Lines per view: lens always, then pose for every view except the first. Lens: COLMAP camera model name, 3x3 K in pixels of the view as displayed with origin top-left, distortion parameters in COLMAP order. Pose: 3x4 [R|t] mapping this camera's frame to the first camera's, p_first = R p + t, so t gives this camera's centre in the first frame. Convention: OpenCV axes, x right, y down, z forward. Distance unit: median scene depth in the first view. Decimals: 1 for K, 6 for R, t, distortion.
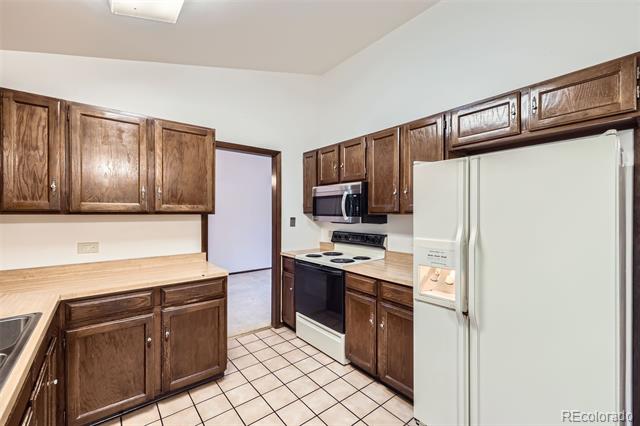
lens RADIAL K [[271.7, 0, 318.4], [0, 271.7, 213.5], [0, 0, 1]] dist [0.005297, -0.000902]
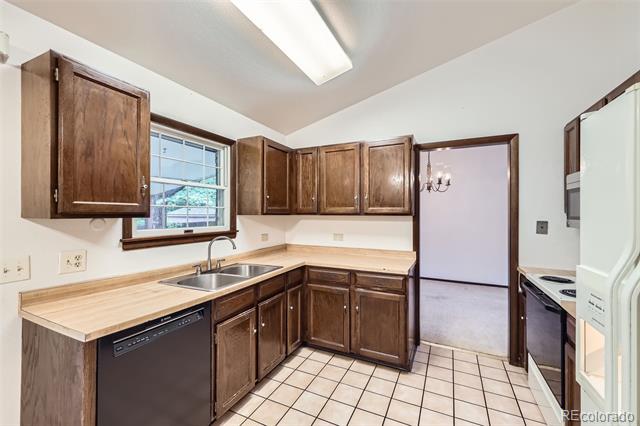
lens RADIAL K [[271.7, 0, 315.7], [0, 271.7, 212.5], [0, 0, 1]] dist [0.005297, -0.000902]
pose [[0.413372, -0.002288, -0.910559, 0.480061], [-0.003608, 0.999985, -0.004151, -0.004267], [0.910555, 0.005001, 0.413358, 0.257704]]
